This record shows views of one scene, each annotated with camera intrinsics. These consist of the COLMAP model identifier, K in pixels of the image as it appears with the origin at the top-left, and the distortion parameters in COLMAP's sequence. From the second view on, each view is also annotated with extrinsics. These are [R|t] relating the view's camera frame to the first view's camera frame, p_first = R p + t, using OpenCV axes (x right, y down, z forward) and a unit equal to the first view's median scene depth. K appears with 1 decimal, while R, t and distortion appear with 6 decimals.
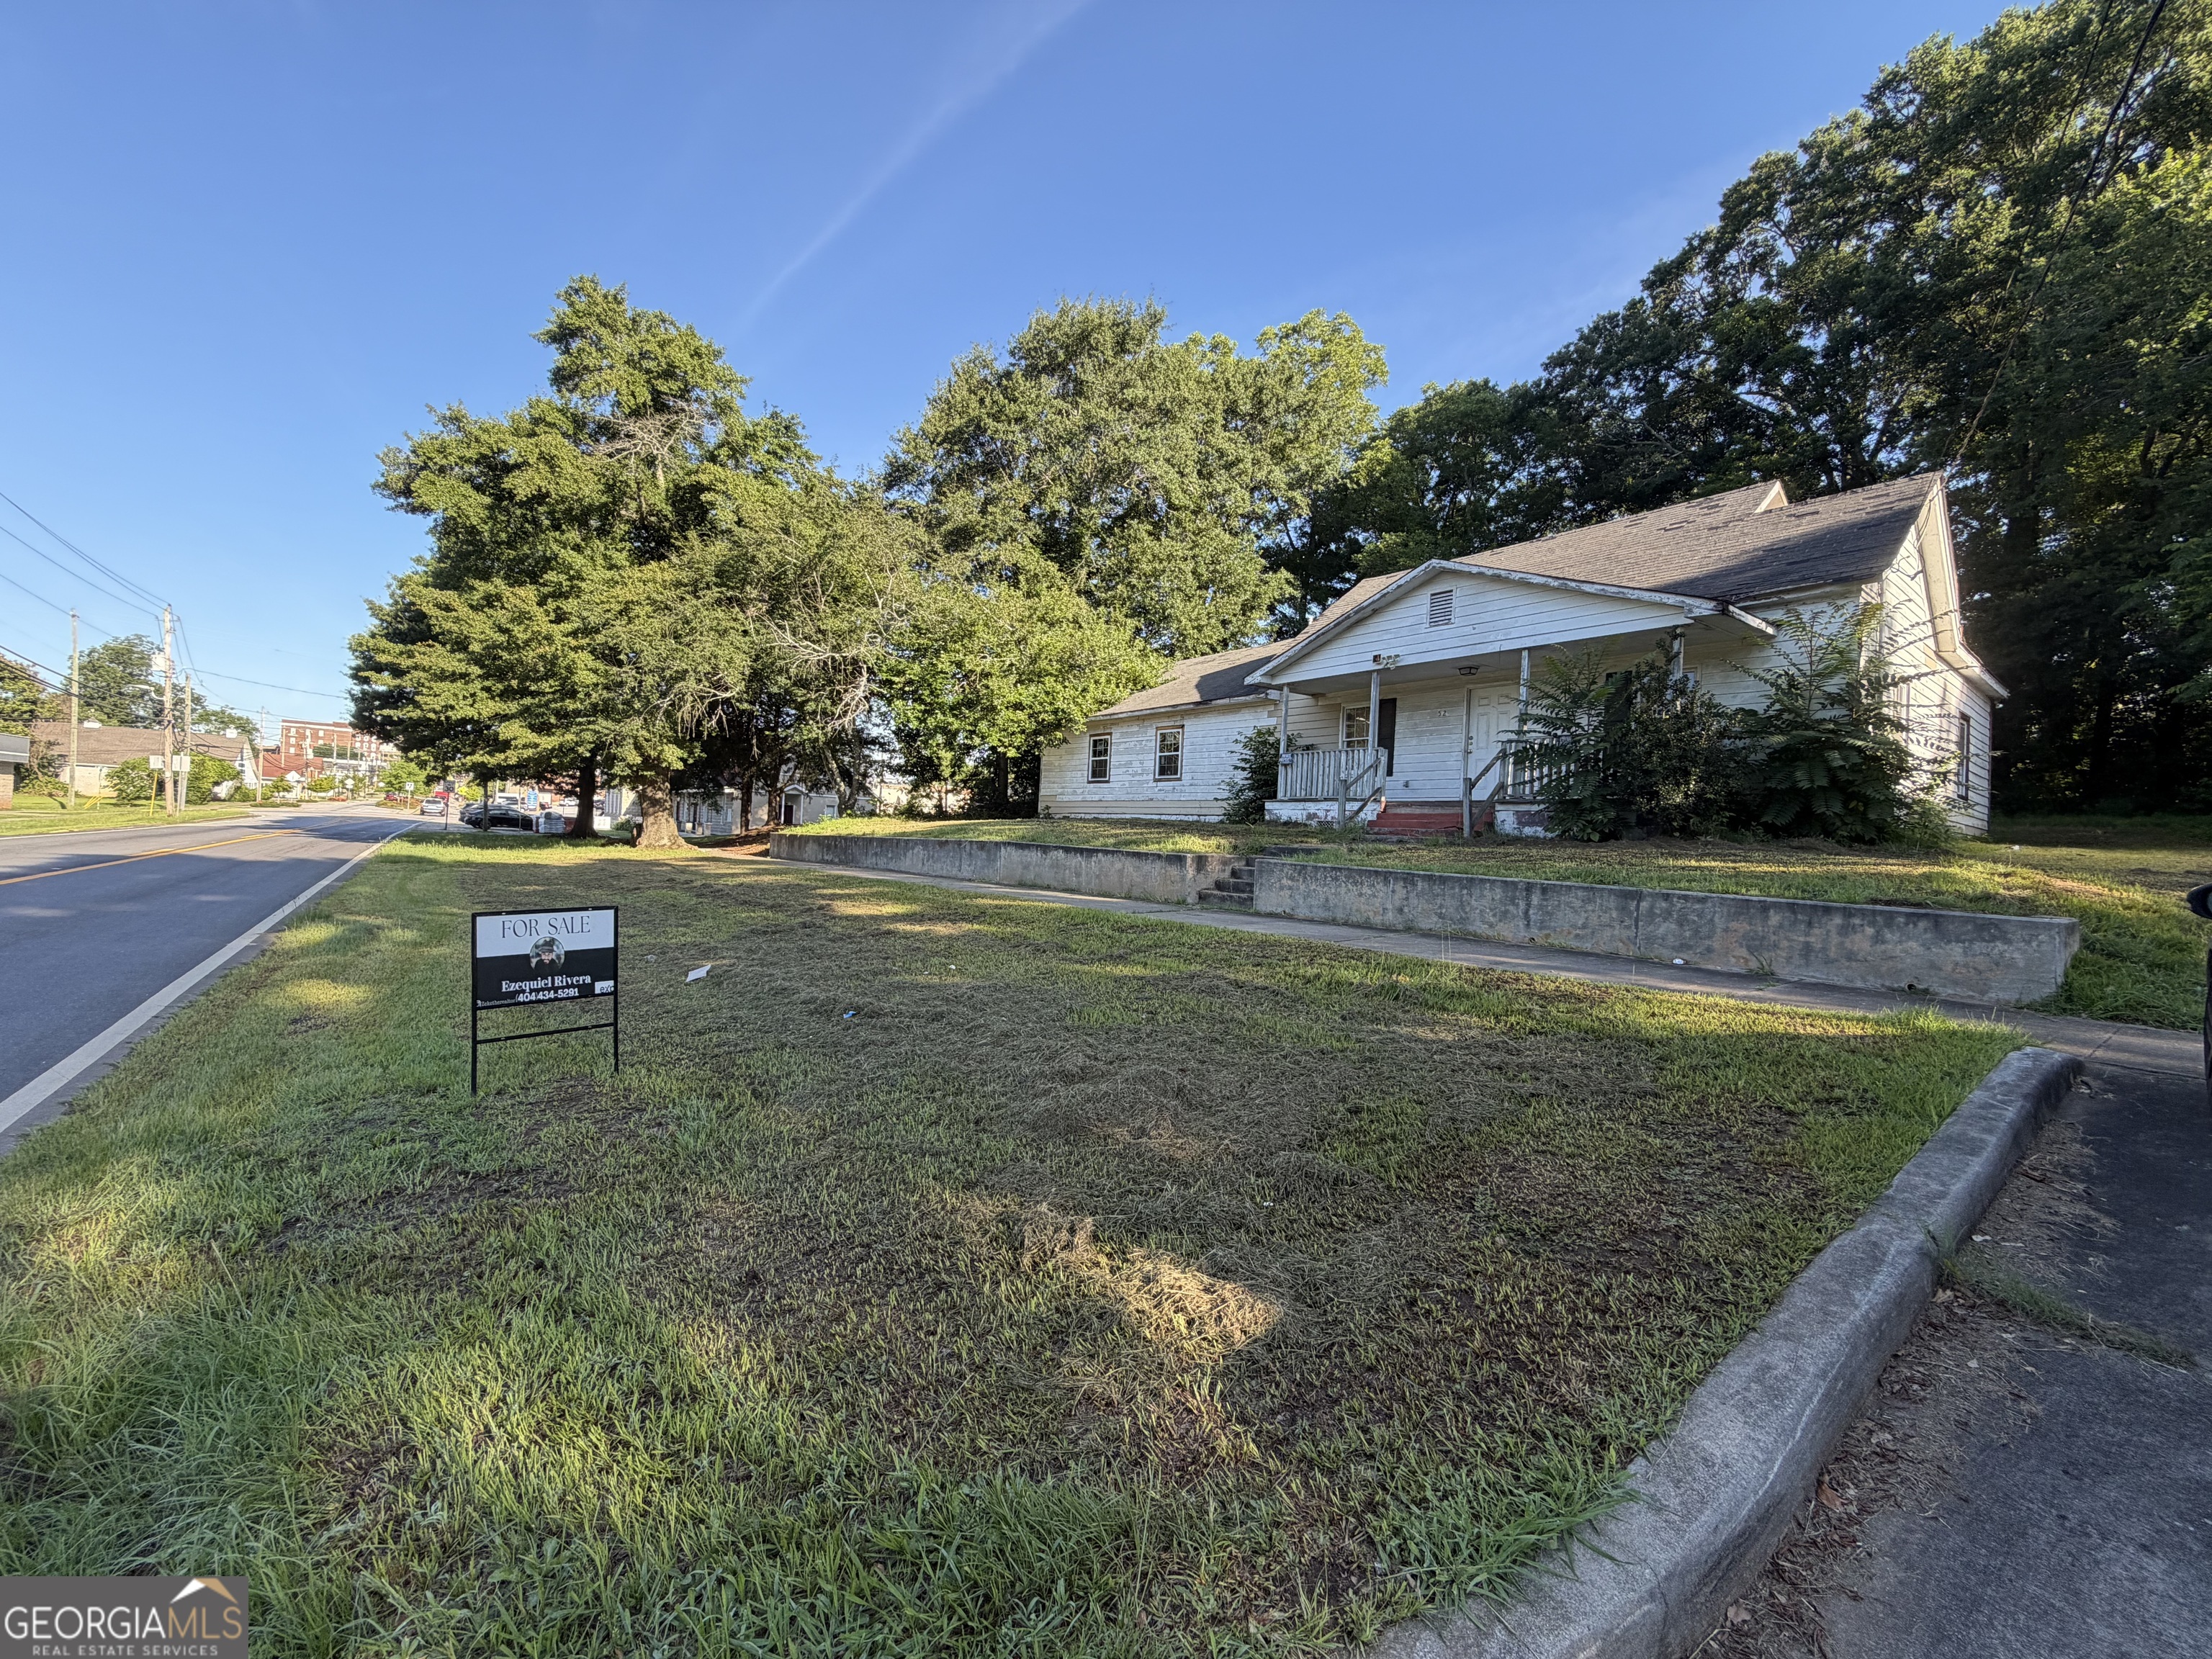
lens RADIAL K [[885.7, 0, 1101.6], [0, 885.7, 831.2], [0, 0, 1]] dist [0.000152, 0.000456]
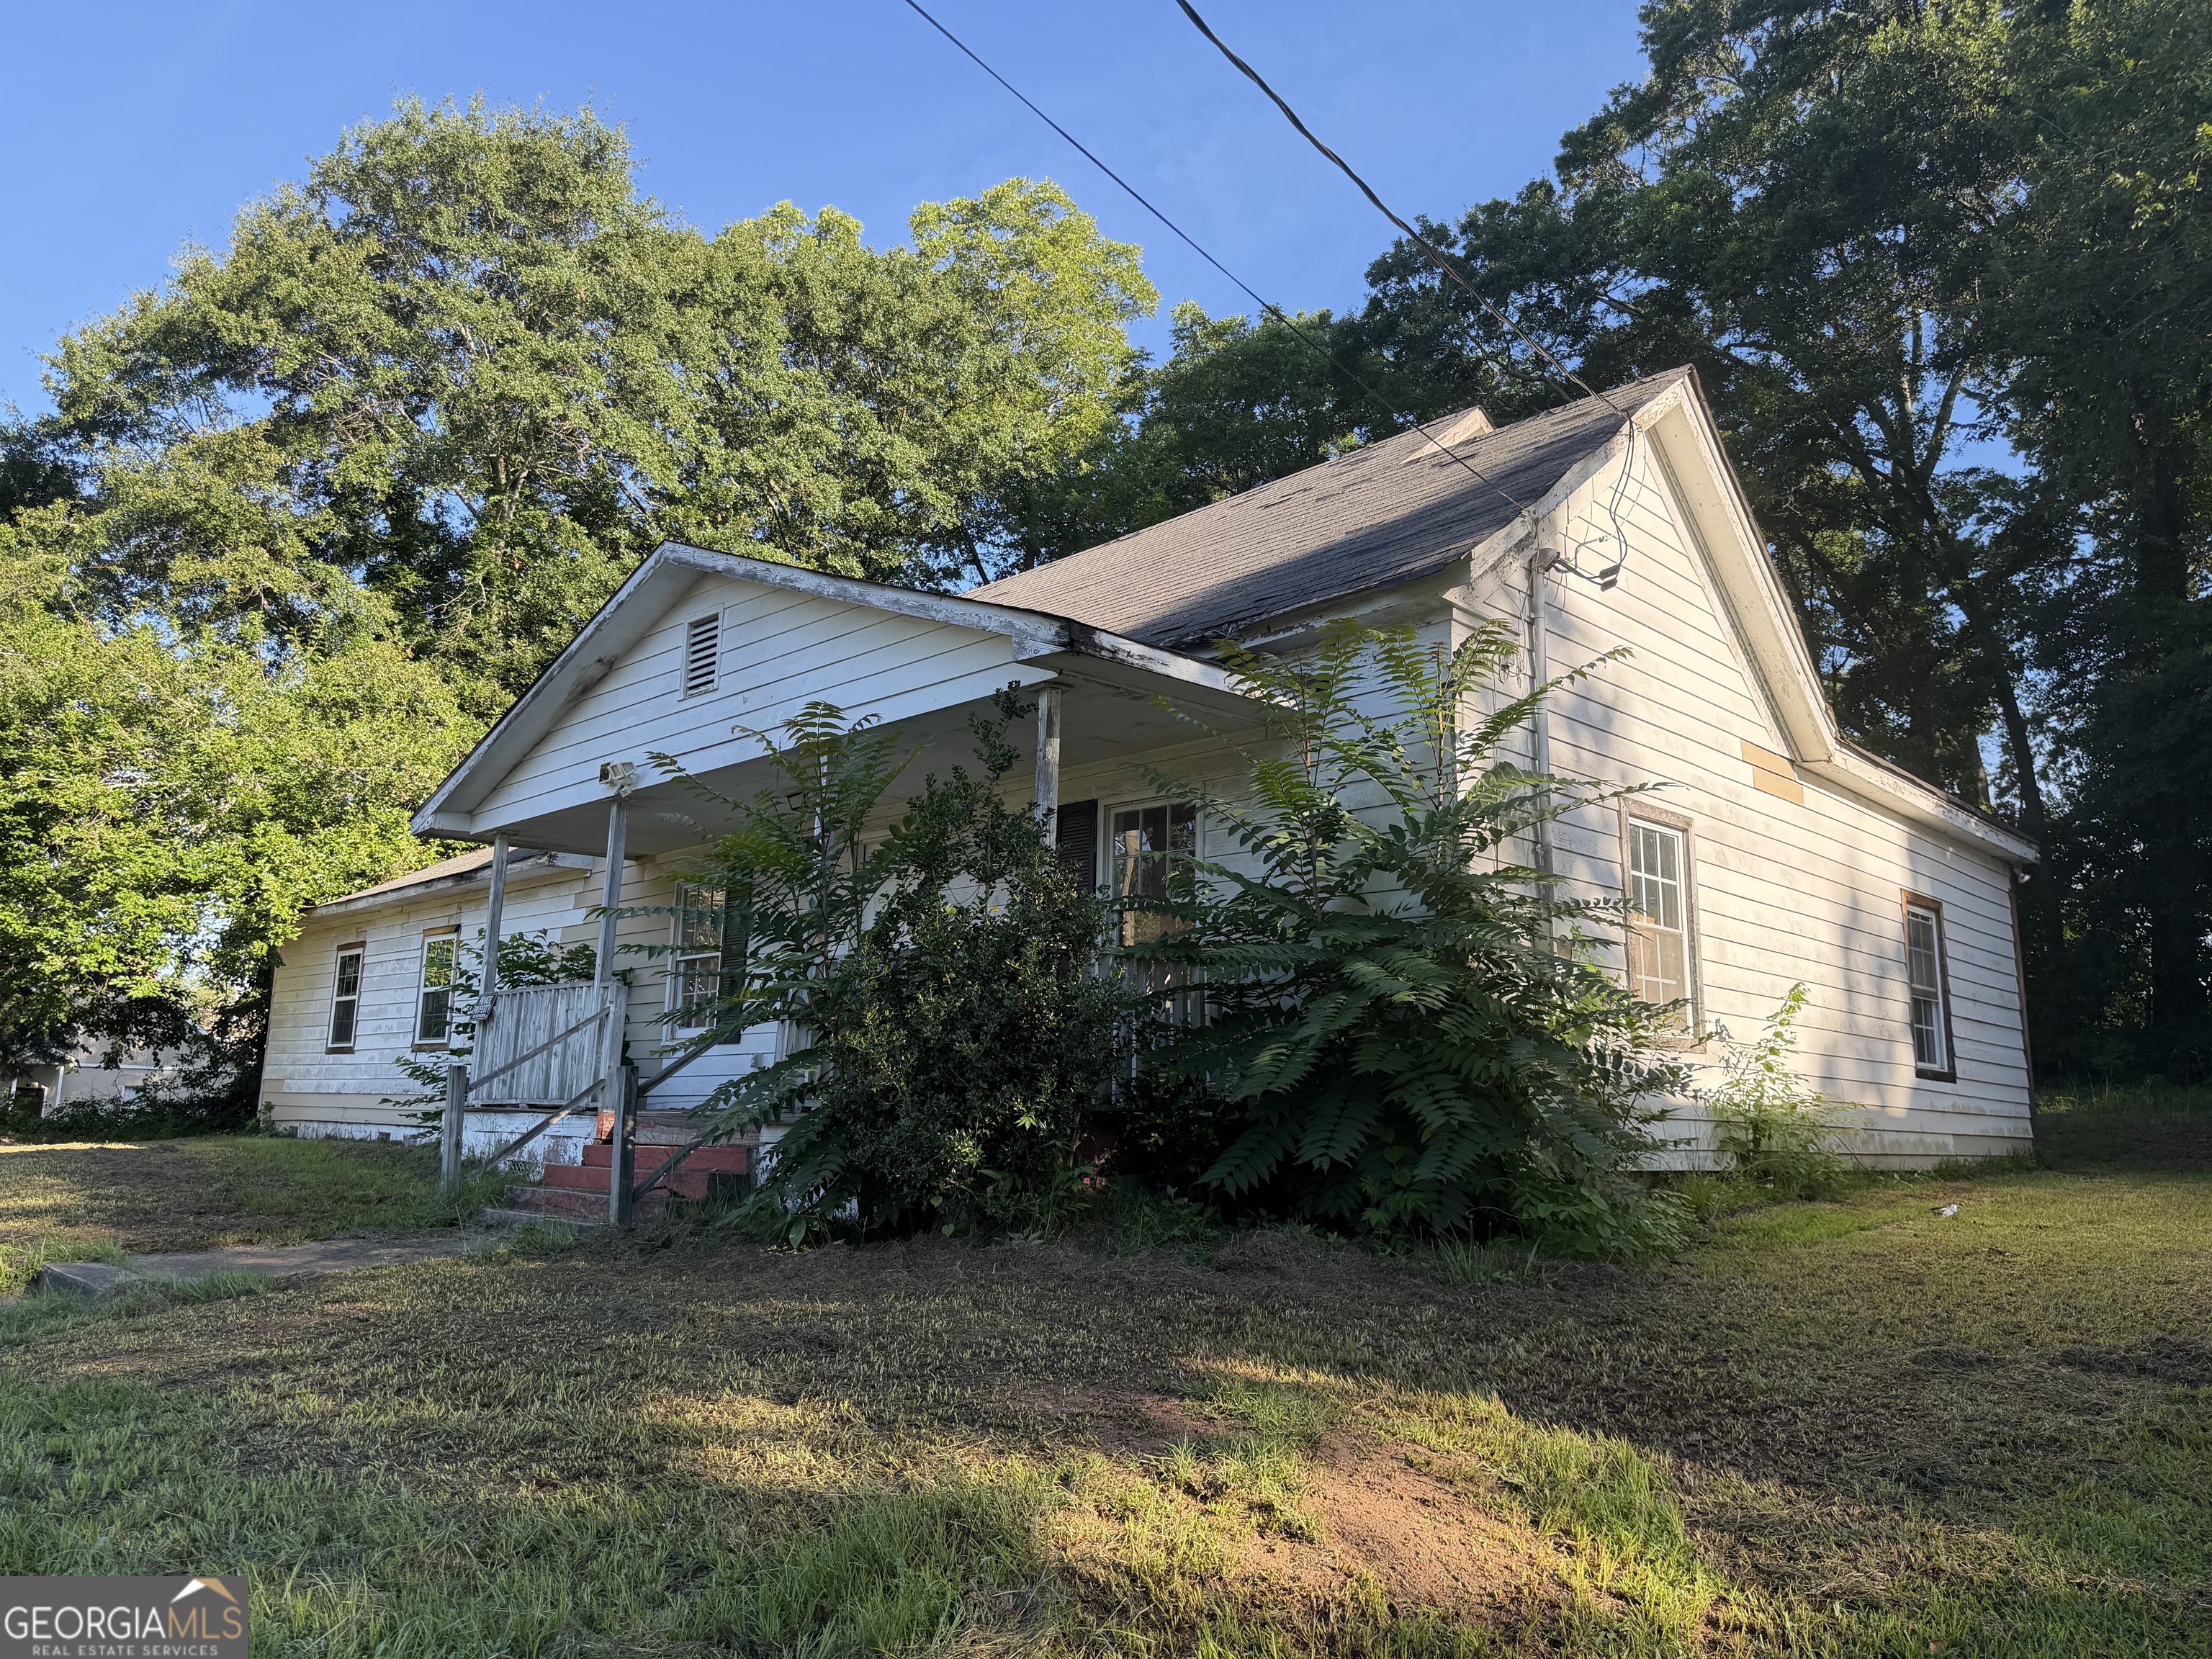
lens RADIAL K [[1538.5, 0, 1111.6], [0, 1538.5, 836.4], [0, 0, 1]] dist [0.123818, -0.205436]
pose [[0.991926, 0.000884, 0.126817, 0.313886], [0.020451, 0.985773, -0.166833, -0.024347], [-0.125160, 0.168080, 0.977796, 0.169941]]
